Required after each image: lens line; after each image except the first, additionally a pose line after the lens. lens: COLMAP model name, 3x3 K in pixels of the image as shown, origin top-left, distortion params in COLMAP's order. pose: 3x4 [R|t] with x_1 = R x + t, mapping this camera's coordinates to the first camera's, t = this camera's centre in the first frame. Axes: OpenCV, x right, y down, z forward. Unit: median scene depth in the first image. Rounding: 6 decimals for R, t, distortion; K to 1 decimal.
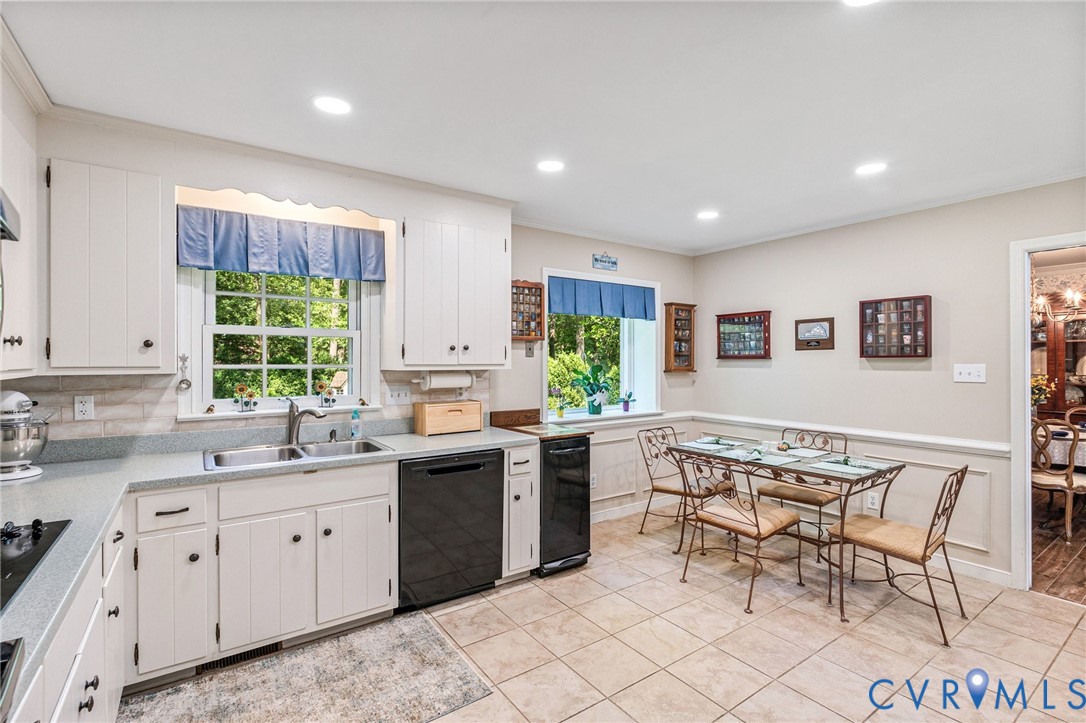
lens RADIAL K [[498.2, 0, 543.4], [0, 498.2, 364.0], [0, 0, 1]] dist [-0.004684, 0.000320]
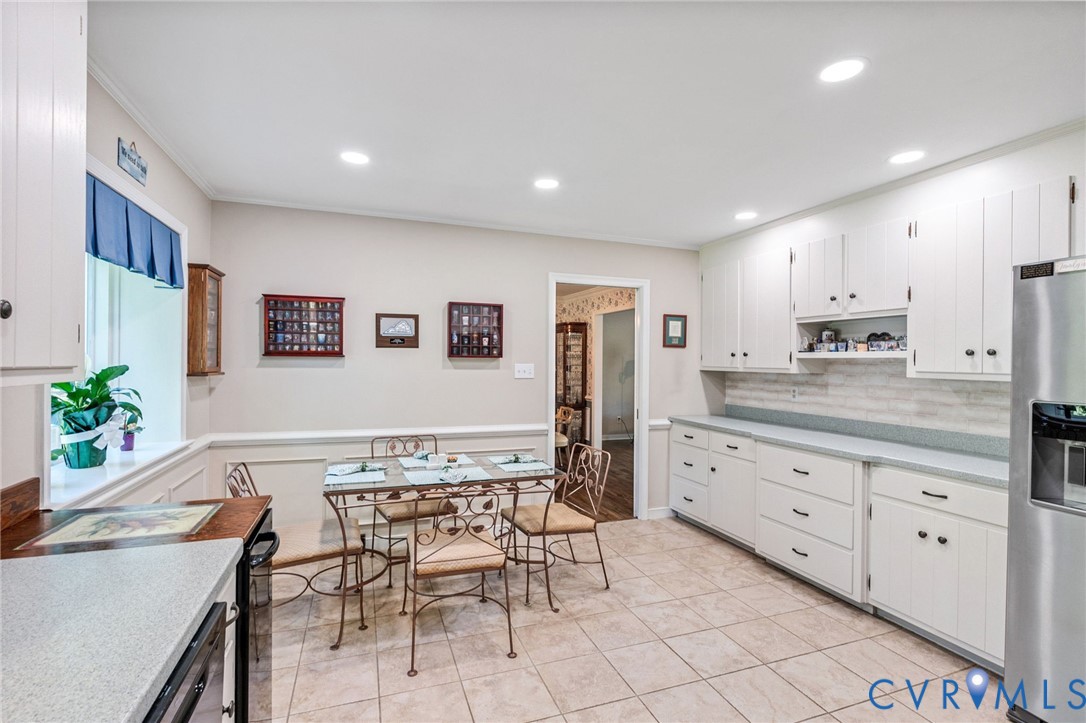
lens RADIAL K [[498.2, 0, 543.4], [0, 498.2, 364.0], [0, 0, 1]] dist [-0.004684, 0.000320]
pose [[0.266059, -0.003111, 0.963952, -0.285895], [-0.005011, 0.999977, 0.004611, -0.004322], [-0.963944, -0.006057, 0.266038, 0.526012]]
